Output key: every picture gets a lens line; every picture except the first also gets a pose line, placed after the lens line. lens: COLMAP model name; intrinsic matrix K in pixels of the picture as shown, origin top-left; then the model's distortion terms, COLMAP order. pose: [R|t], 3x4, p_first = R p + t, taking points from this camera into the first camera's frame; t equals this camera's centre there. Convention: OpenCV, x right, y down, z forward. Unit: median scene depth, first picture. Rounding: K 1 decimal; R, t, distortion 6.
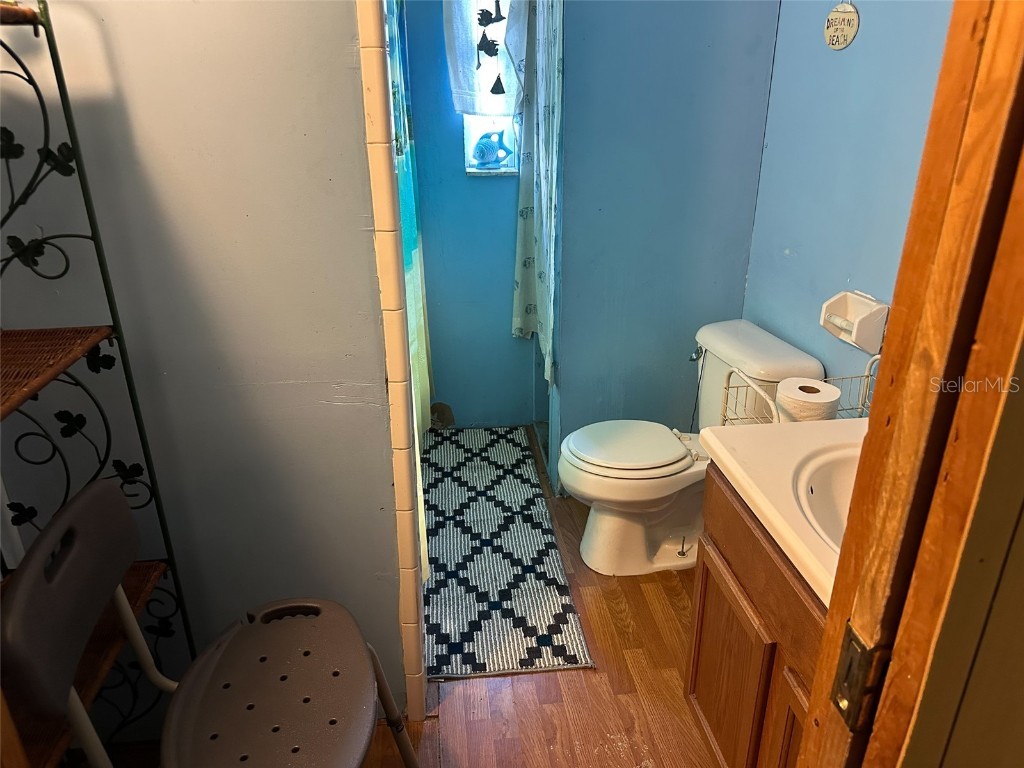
lens RADIAL K [[746.0, 0, 512.0], [0, 746.0, 386.0], [0, 0, 1]] dist [0.001143, 0.000269]
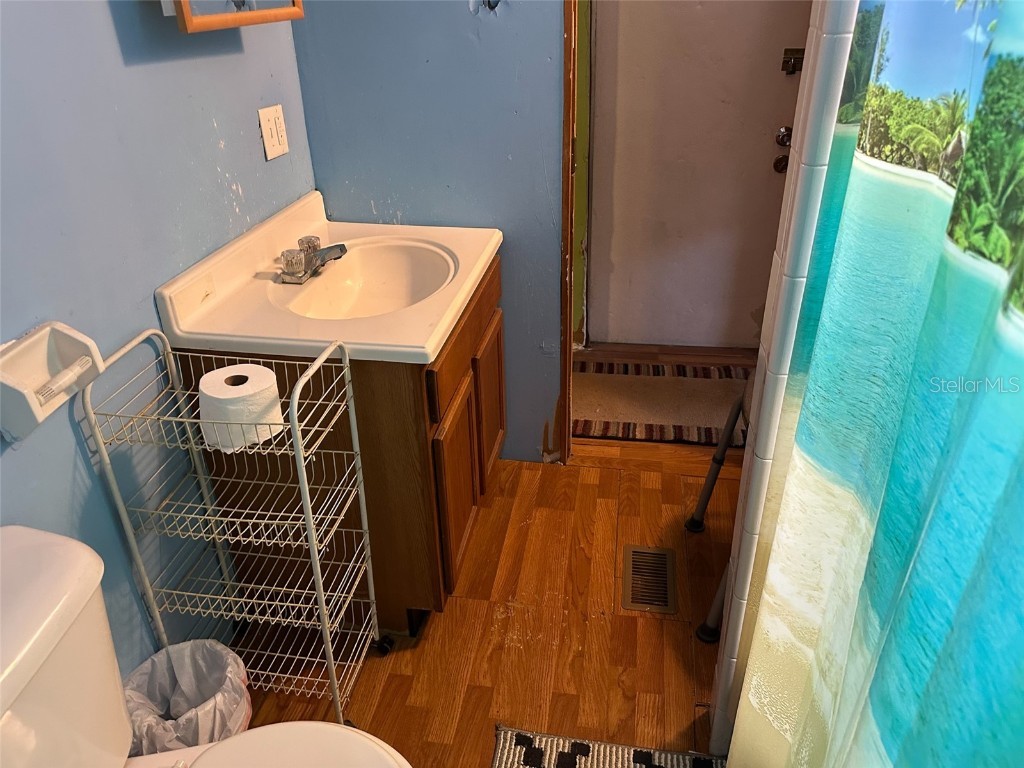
lens RADIAL K [[746.0, 0, 512.1], [0, 746.0, 382.4], [0, 0, 1]] dist [0.001143, 0.000269]
pose [[-0.959822, -0.110686, 0.257856, -0.071885], [0.134734, 0.624277, 0.769497, -0.486991], [-0.246146, 0.773322, -0.584282, 1.203825]]
